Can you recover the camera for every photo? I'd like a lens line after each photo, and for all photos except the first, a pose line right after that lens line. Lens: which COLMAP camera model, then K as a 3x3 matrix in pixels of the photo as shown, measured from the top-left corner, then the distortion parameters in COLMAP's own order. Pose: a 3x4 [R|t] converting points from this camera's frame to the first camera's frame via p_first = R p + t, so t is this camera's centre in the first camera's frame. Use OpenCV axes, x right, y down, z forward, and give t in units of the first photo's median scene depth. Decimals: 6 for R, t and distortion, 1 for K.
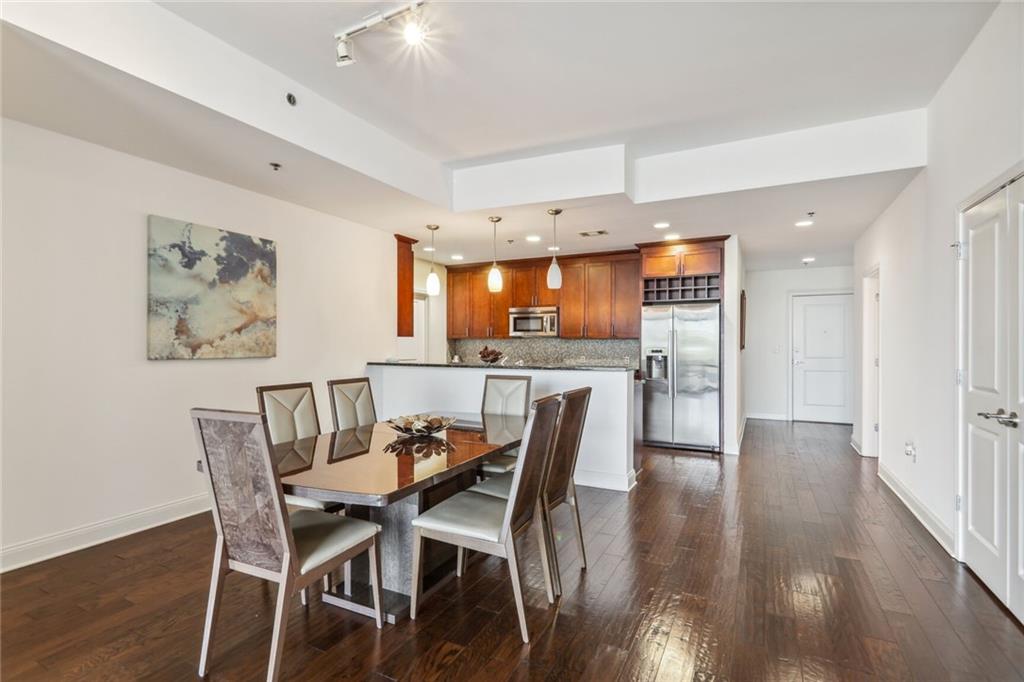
lens RADIAL K [[492.4, 0, 502.5], [0, 492.4, 347.0], [0, 0, 1]] dist [0.013015, 0.000345]
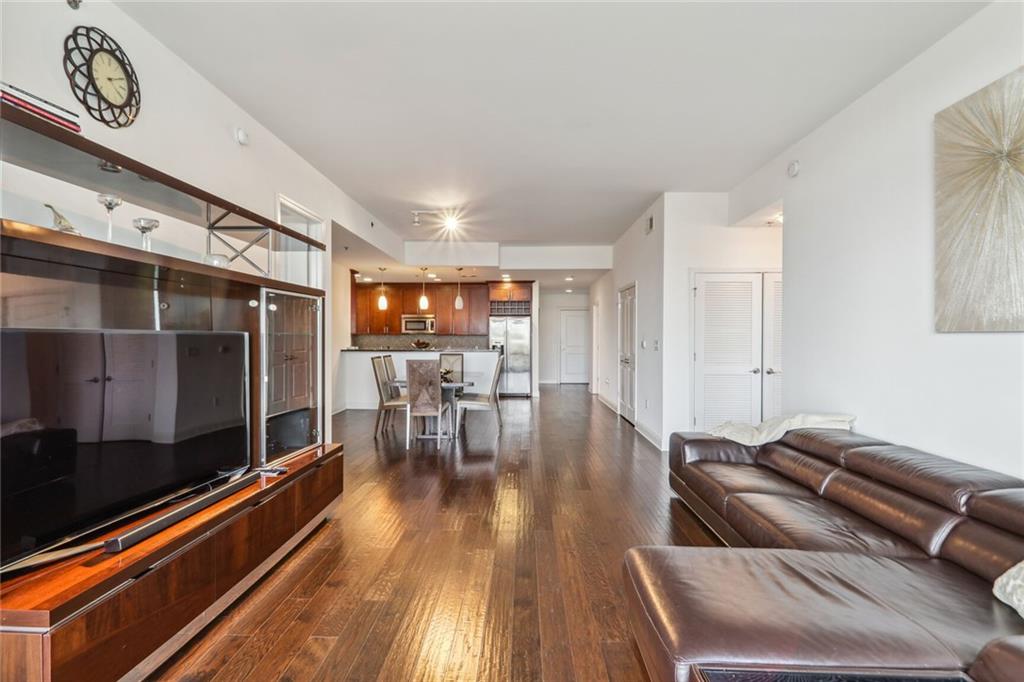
lens RADIAL K [[492.4, 0, 513.9], [0, 492.4, 341.0], [0, 0, 1]] dist [0.013015, 0.000345]
pose [[0.896129, -0.002066, 0.443789, -0.442258], [0.003534, 0.999991, -0.002482, 0.007917], [-0.443780, 0.003792, 0.896128, -0.639984]]
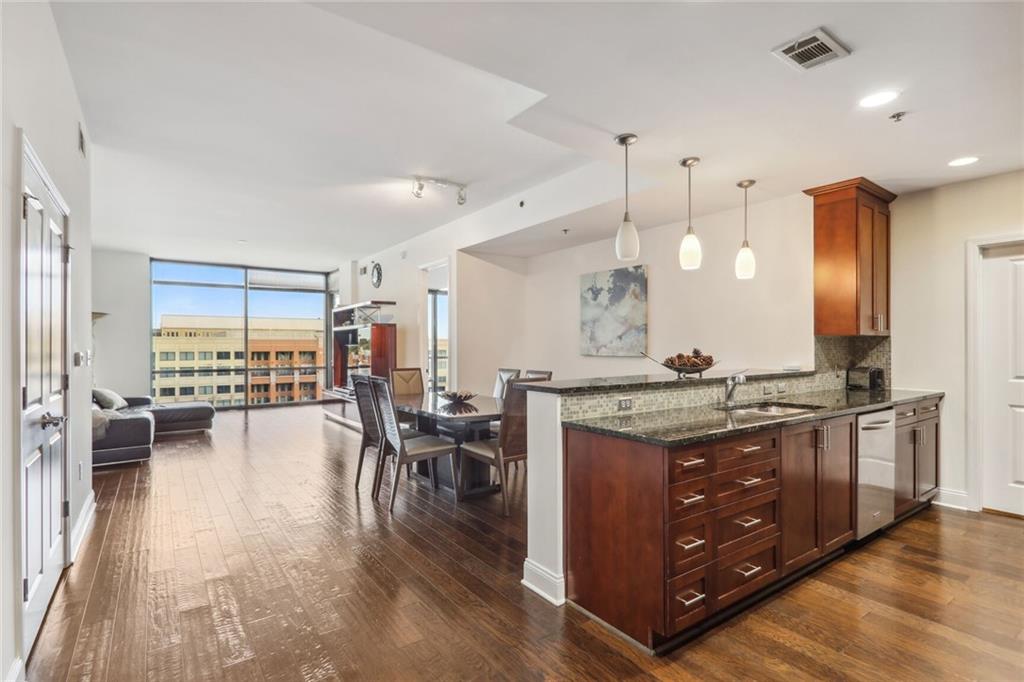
lens RADIAL K [[492.4, 0, 511.3], [0, 492.4, 342.5], [0, 0, 1]] dist [0.013015, 0.000345]
pose [[-0.443568, 0.000951, -0.896240, 0.593033], [0.000778, 0.999999, 0.000676, -0.012964], [0.896241, -0.000397, -0.443568, 0.918501]]
